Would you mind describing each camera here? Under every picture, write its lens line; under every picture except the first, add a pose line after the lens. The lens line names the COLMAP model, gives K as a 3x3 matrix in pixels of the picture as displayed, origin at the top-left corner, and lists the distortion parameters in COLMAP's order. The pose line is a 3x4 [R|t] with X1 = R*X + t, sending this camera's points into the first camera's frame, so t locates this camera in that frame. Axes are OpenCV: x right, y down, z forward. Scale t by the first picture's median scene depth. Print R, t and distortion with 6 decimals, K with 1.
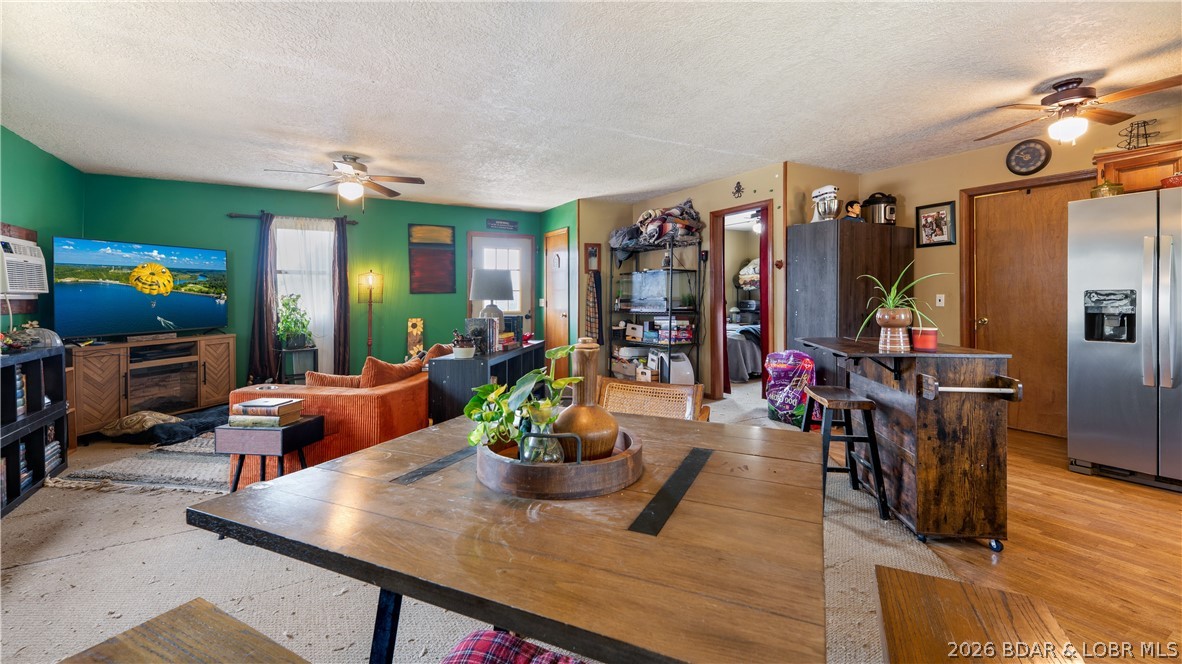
lens RADIAL K [[480.6, 0, 594.1], [0, 480.6, 300.9], [0, 0, 1]] dist [0.013535, -0.004187]
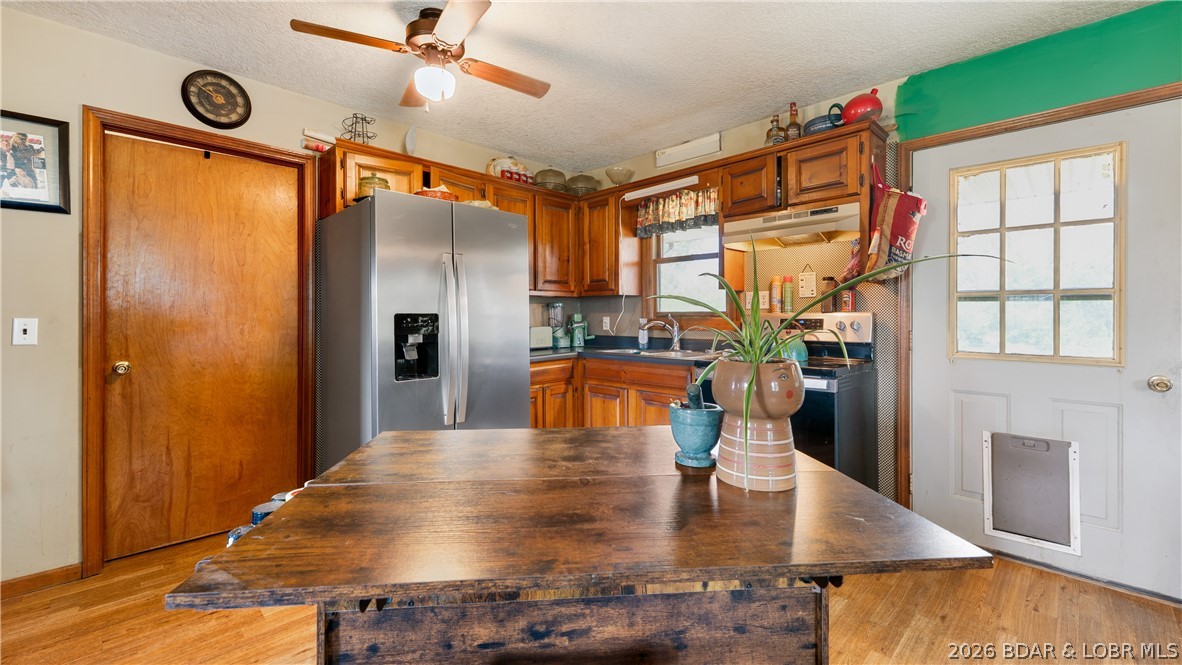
lens RADIAL K [[480.6, 0, 602.3], [0, 480.6, 317.3], [0, 0, 1]] dist [0.013535, -0.004187]
pose [[-0.240819, 0.002939, 0.970566, 0.155195], [0.009122, 0.999958, -0.000765, -0.009266], [-0.970527, 0.008669, -0.240835, 0.615361]]
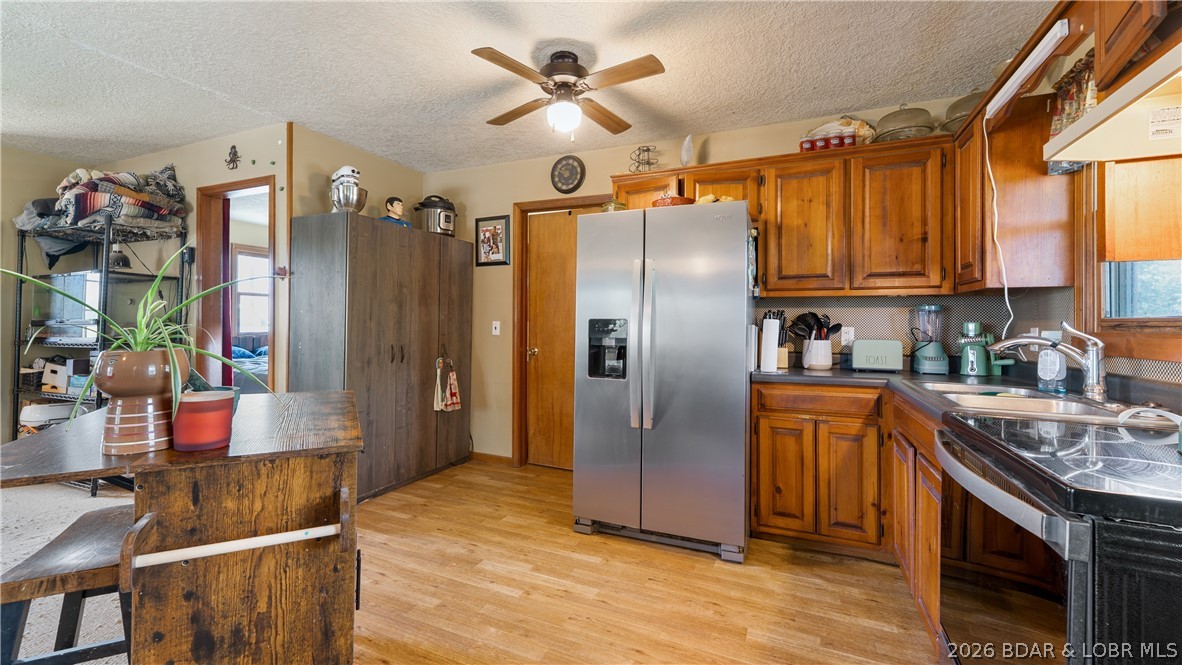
lens RADIAL K [[480.6, 0, 569.1], [0, 480.6, 321.3], [0, 0, 1]] dist [0.013535, -0.004187]
pose [[0.826468, 0.017209, 0.562720, 0.354177], [-0.012490, 0.999847, -0.012232, -0.004771], [-0.562845, 0.003081, 0.826557, 0.221887]]
